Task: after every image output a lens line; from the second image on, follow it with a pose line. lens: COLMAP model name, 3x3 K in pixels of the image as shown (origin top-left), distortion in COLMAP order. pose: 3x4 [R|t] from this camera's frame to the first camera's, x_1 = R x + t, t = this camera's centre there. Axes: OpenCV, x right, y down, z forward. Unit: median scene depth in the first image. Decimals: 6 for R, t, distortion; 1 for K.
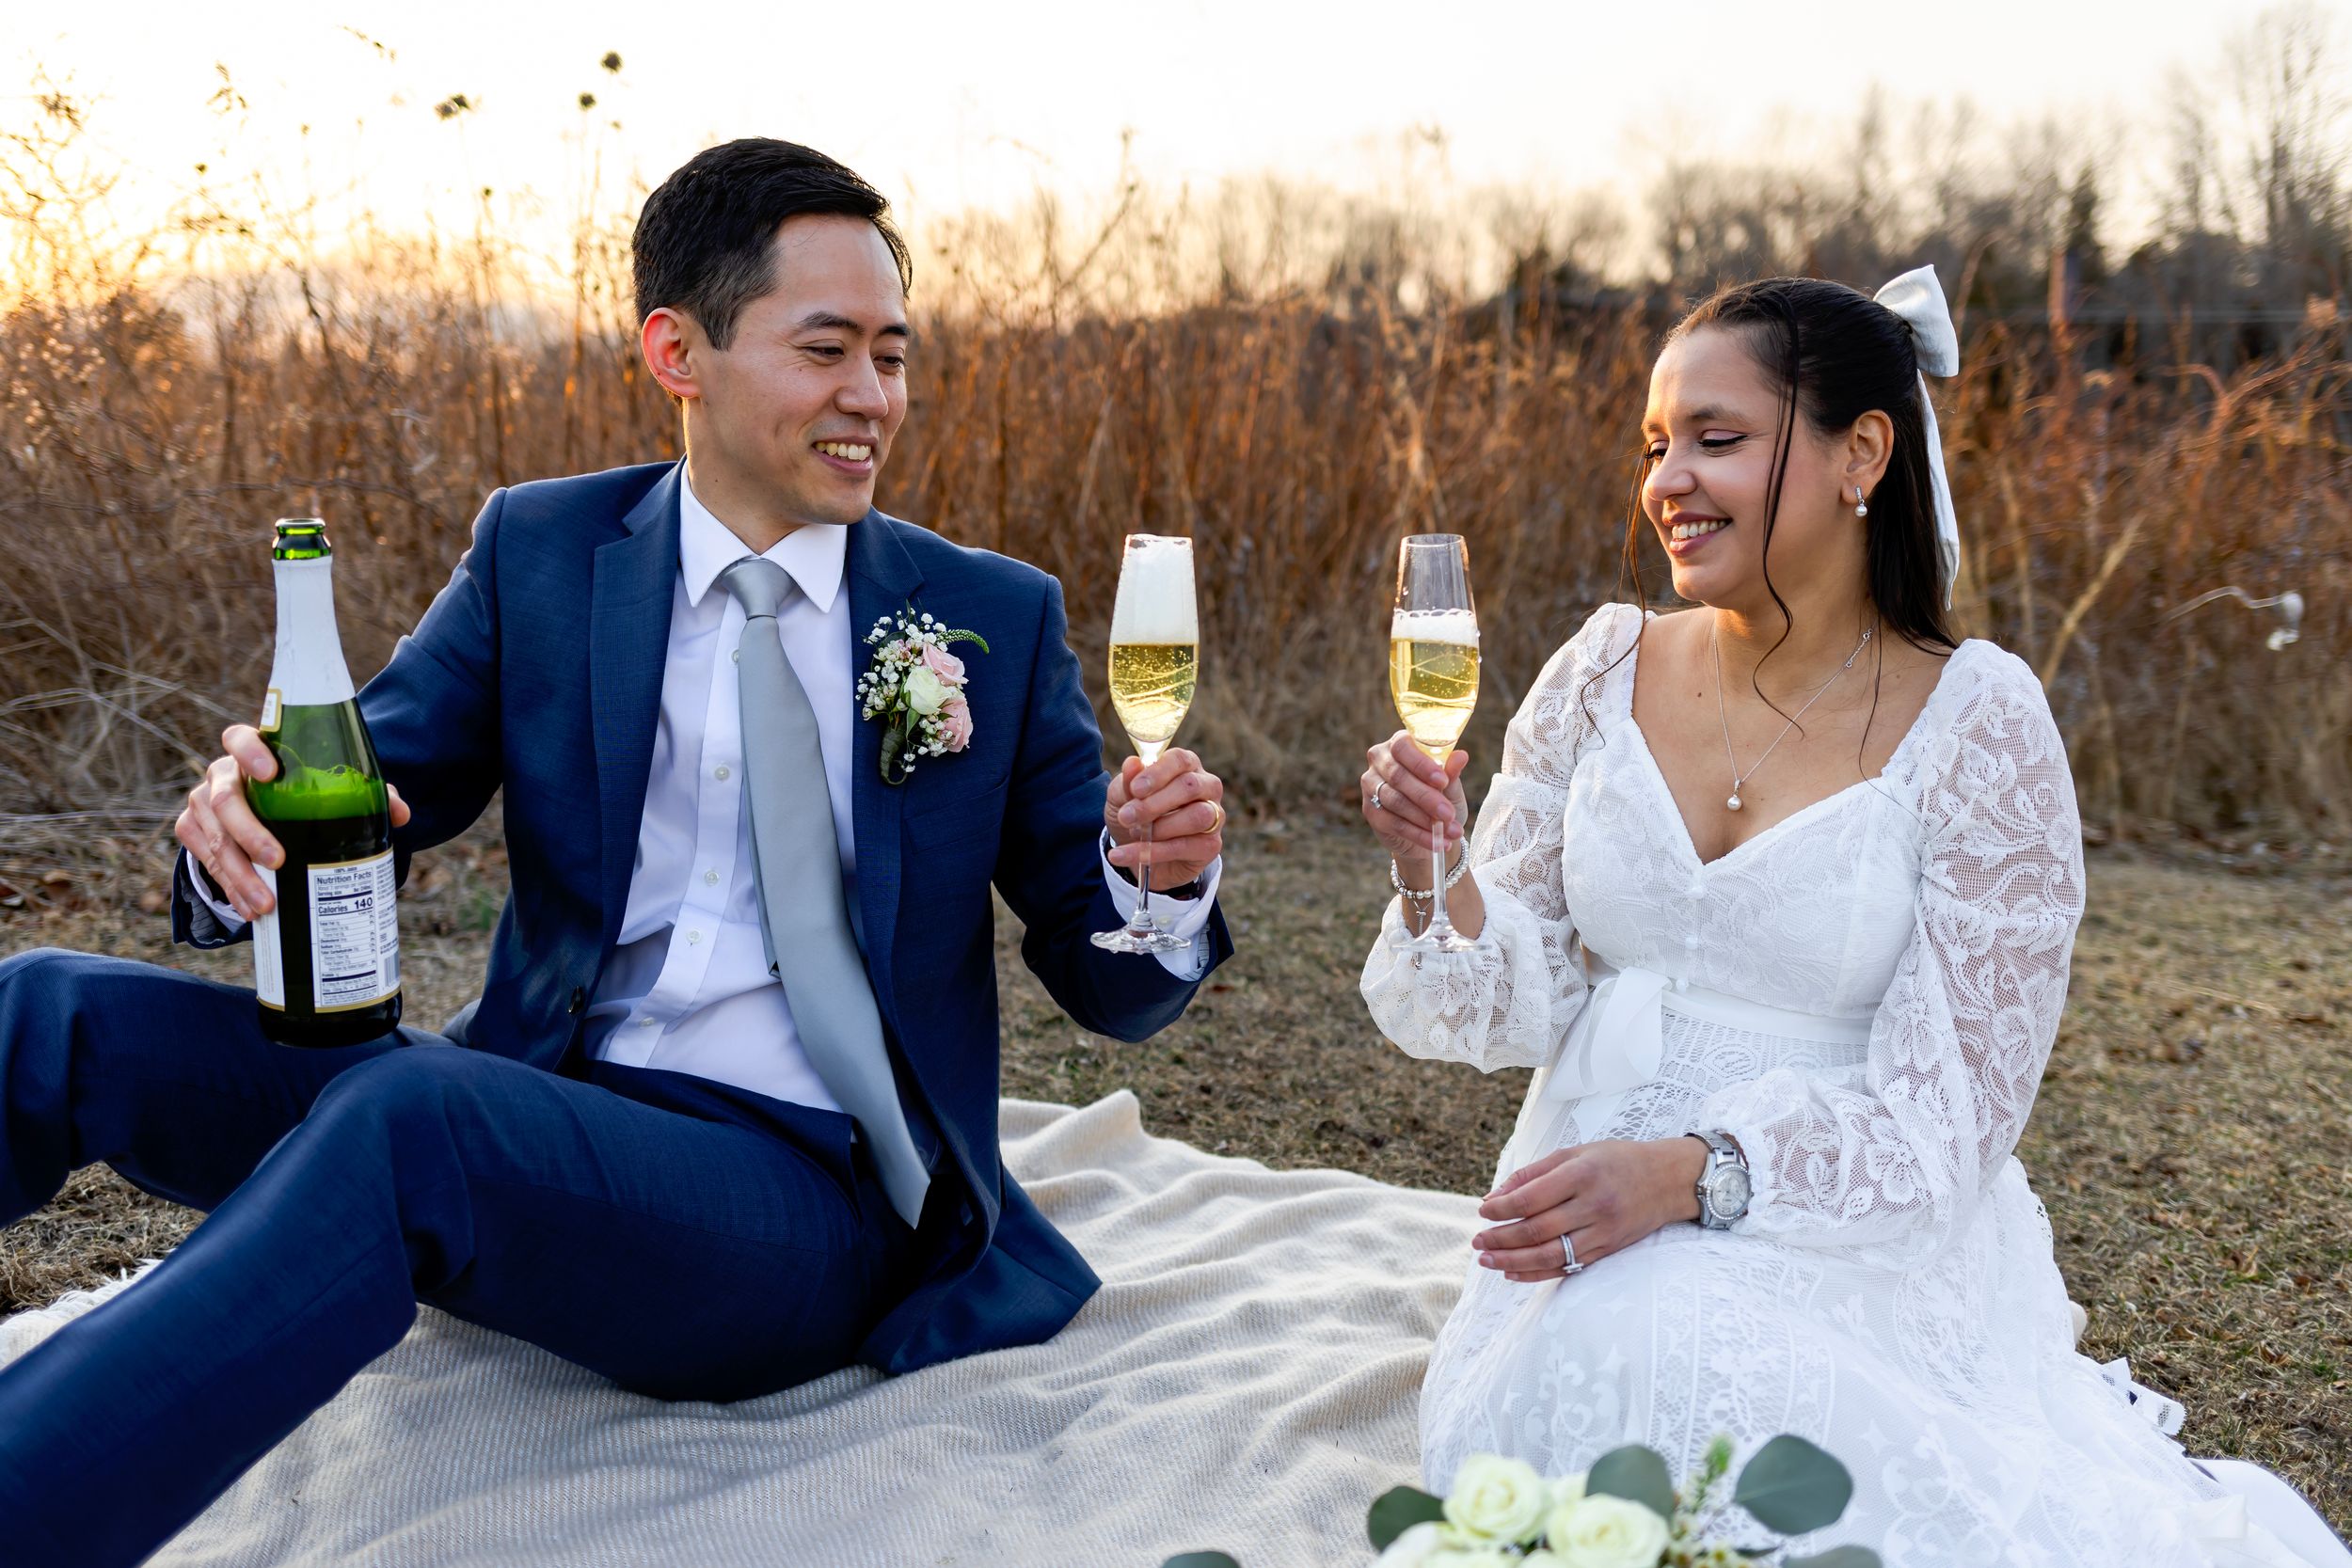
lens RADIAL K [[2251.2, 0, 1176.0], [0, 2251.2, 784.0], [0, 0, 1]] dist [0.005709, -0.013239]
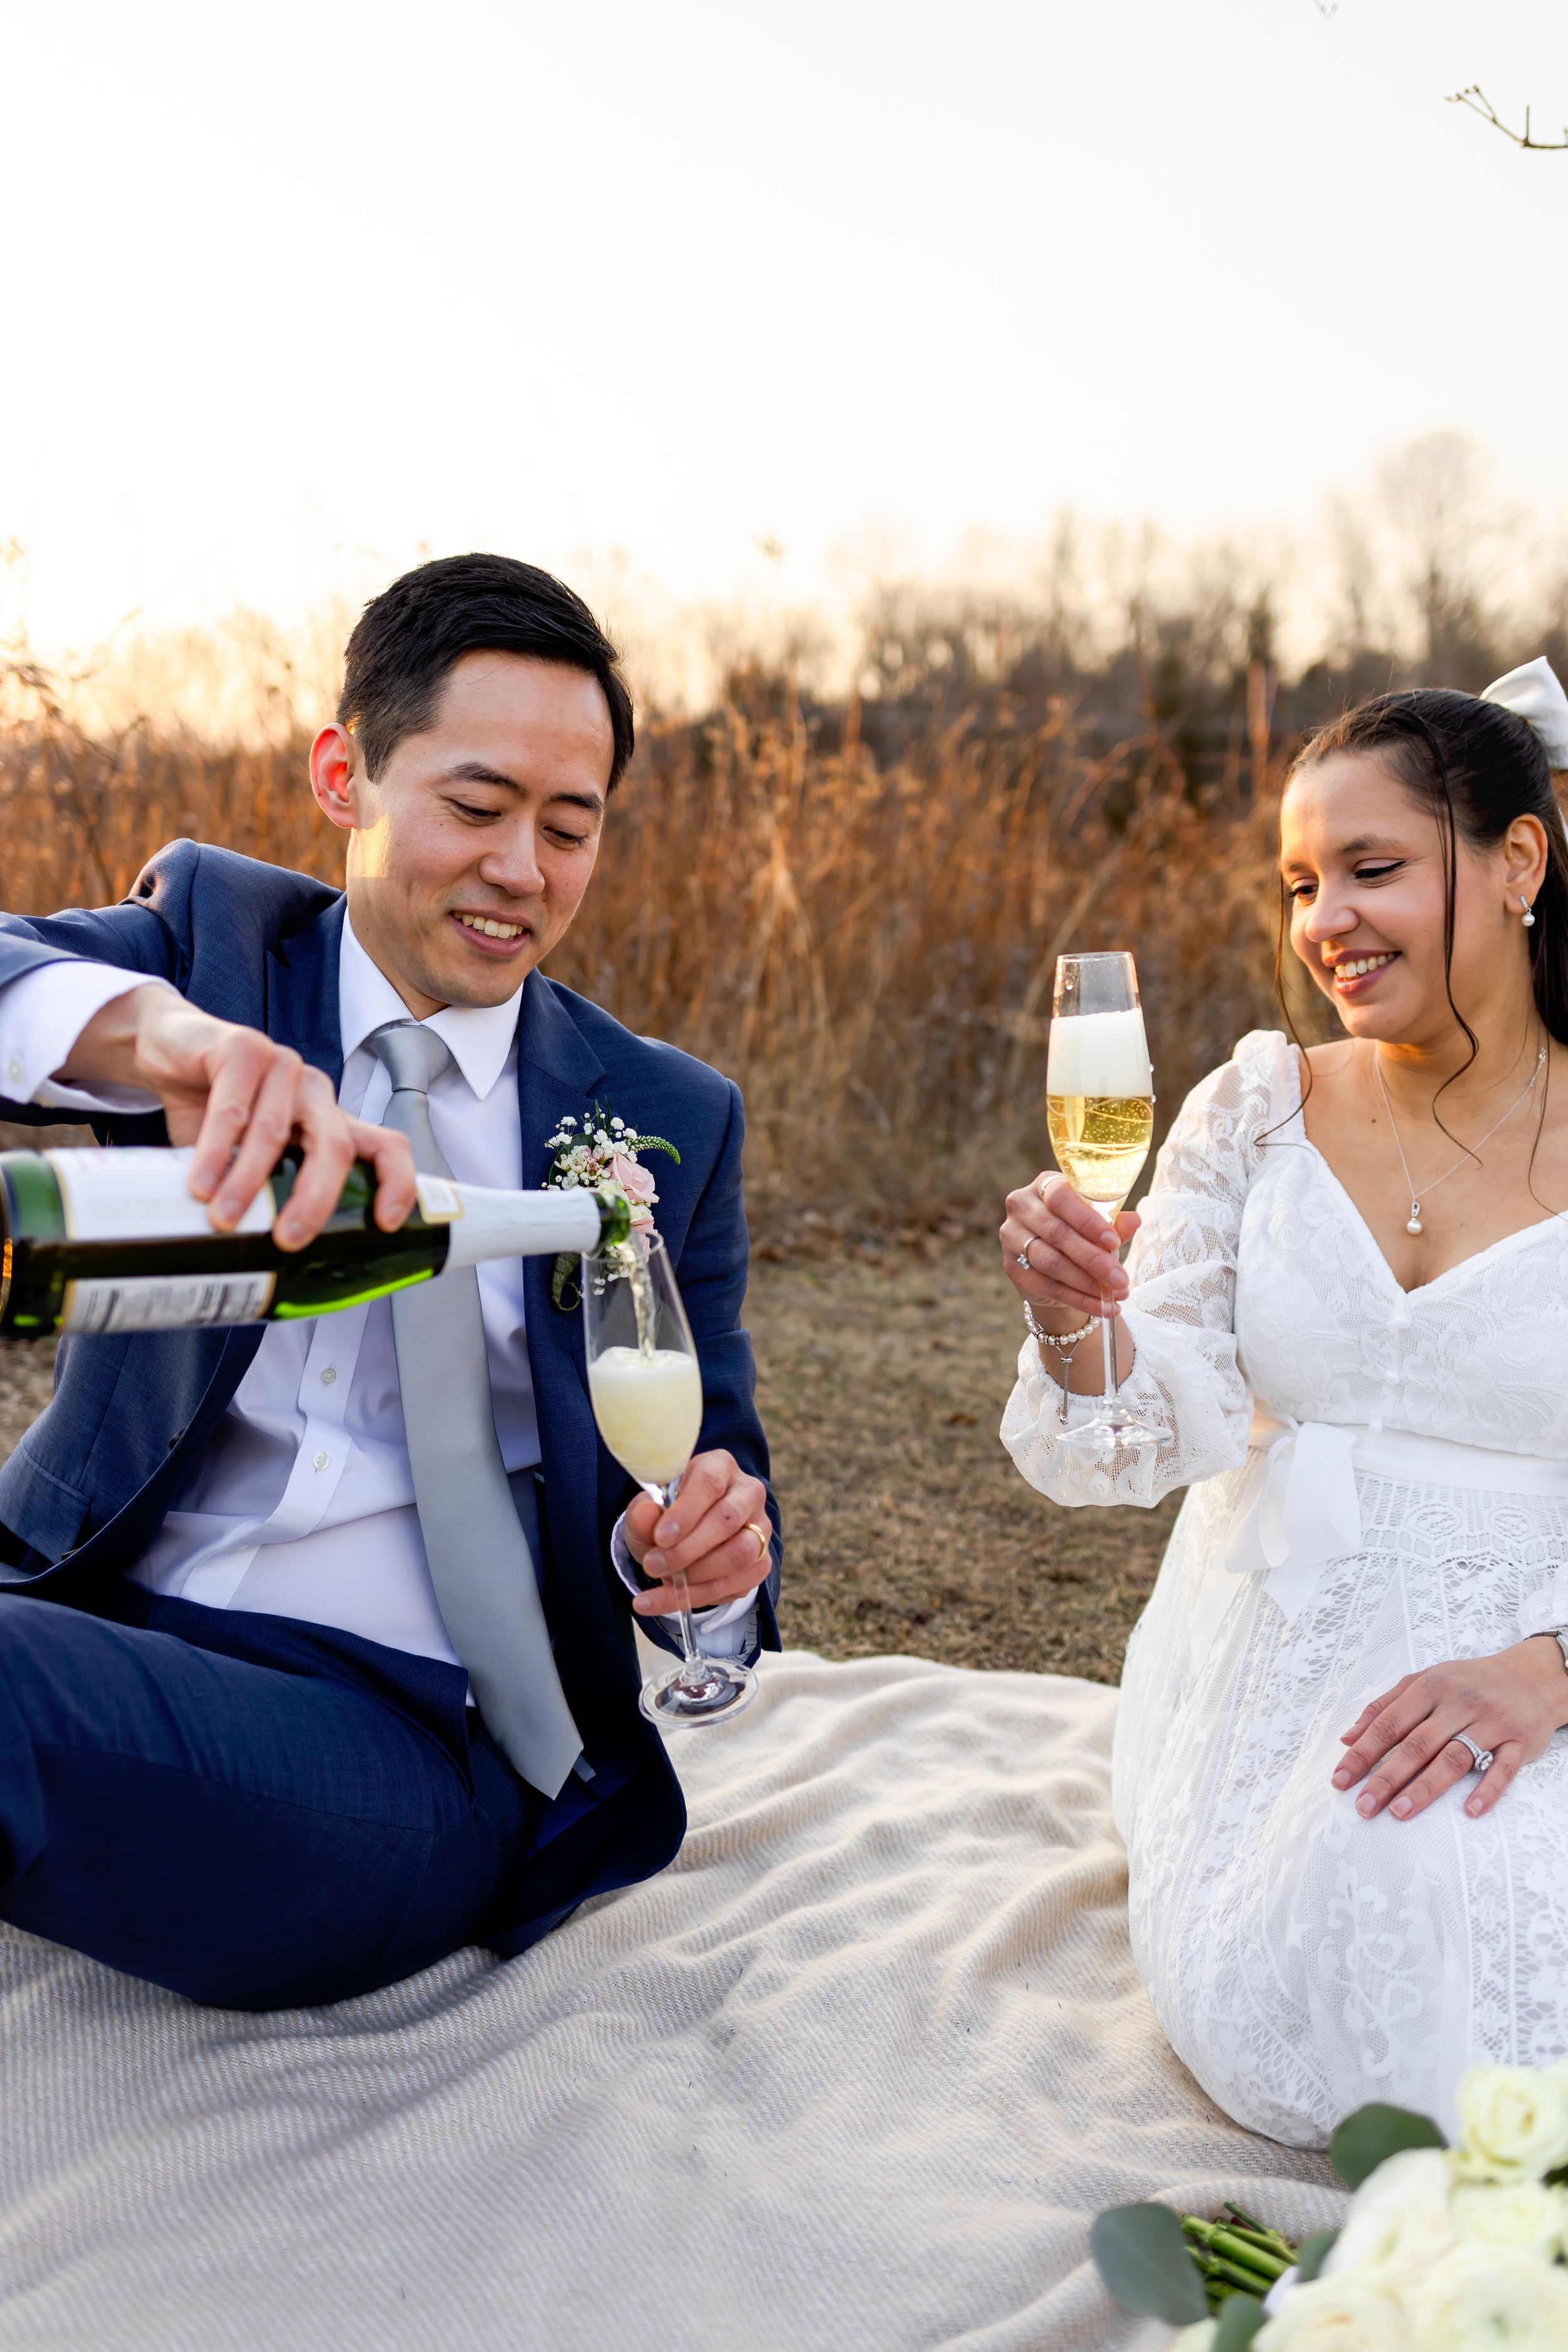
lens RADIAL K [[2250.7, 0, 784.0], [0, 2250.7, 1176.0], [0, 0, 1]] dist [-0.002455, -0.006763]
pose [[0.984630, -0.040510, 0.169889, -0.100873], [0.042336, 0.999078, -0.007134, -0.016311], [-0.169443, 0.014217, 0.985437, 0.081979]]
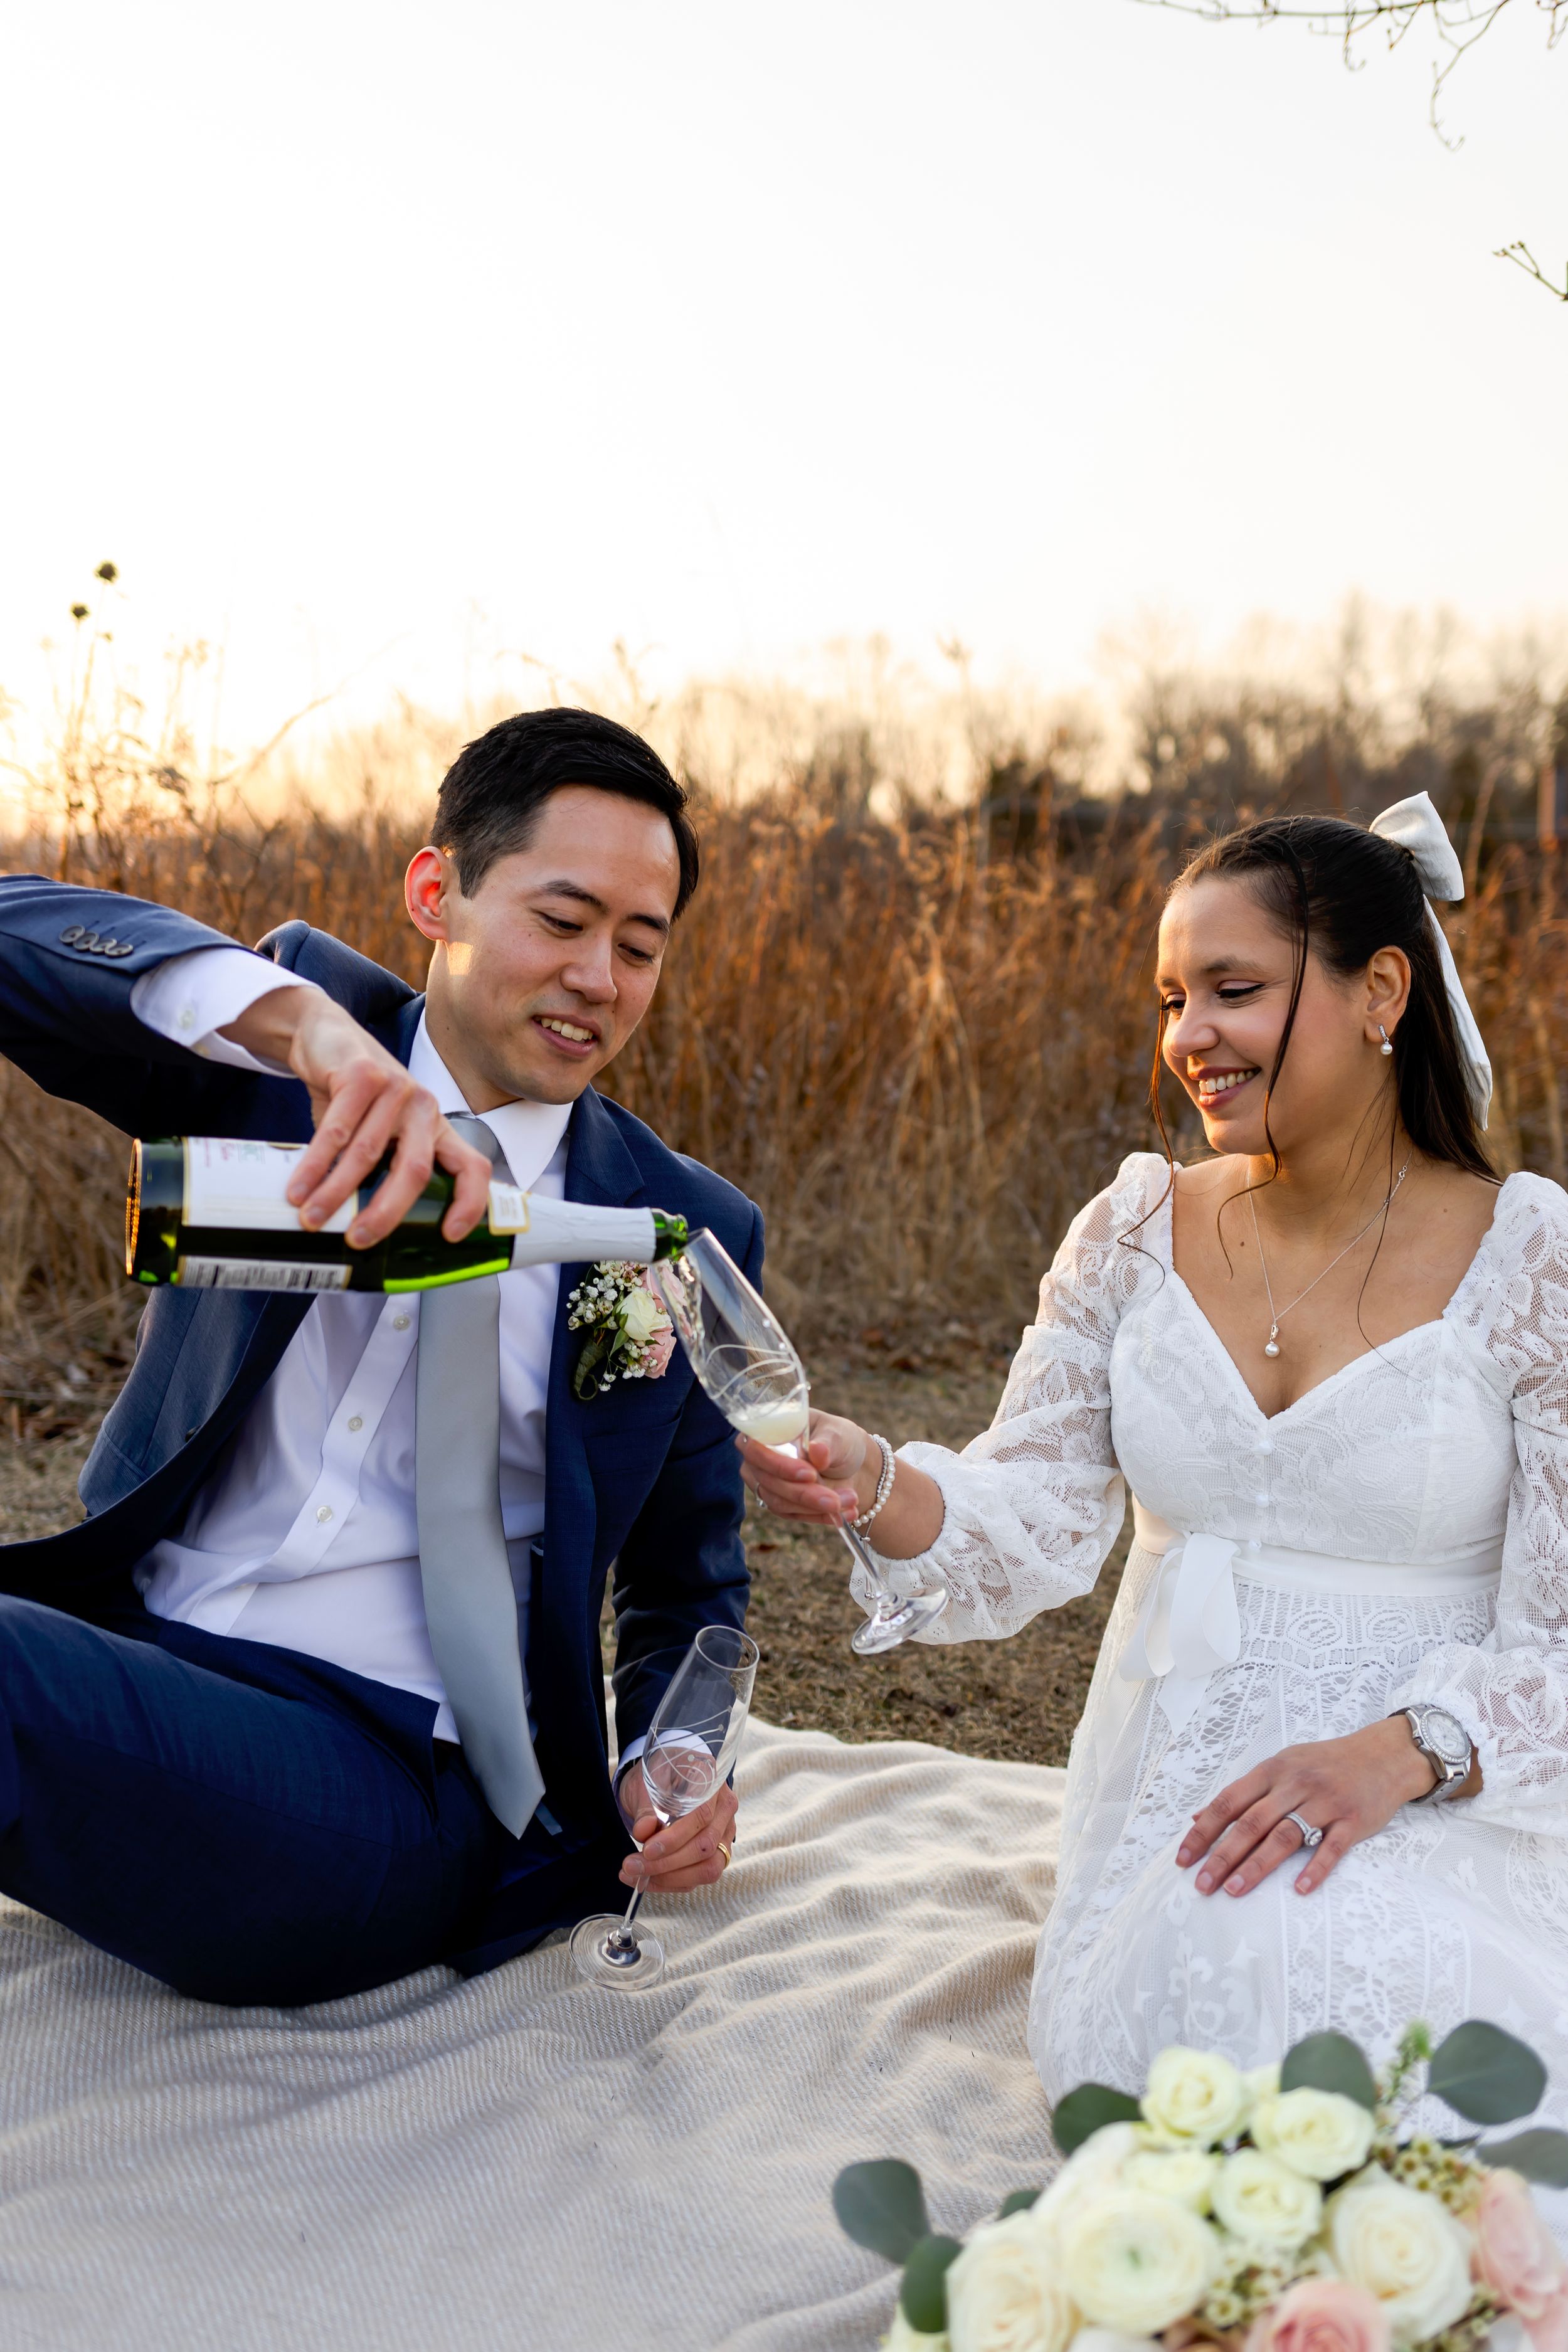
lens RADIAL K [[2395.3, 0, 793.3], [0, 2395.3, 1167.5], [0, 0, 1]] dist [0.011448, -0.020750]
pose [[0.997737, -0.001978, 0.067209, -0.038079], [0.006166, 0.998047, -0.062169, -0.006201], [-0.066955, 0.062442, 0.995800, -0.013605]]
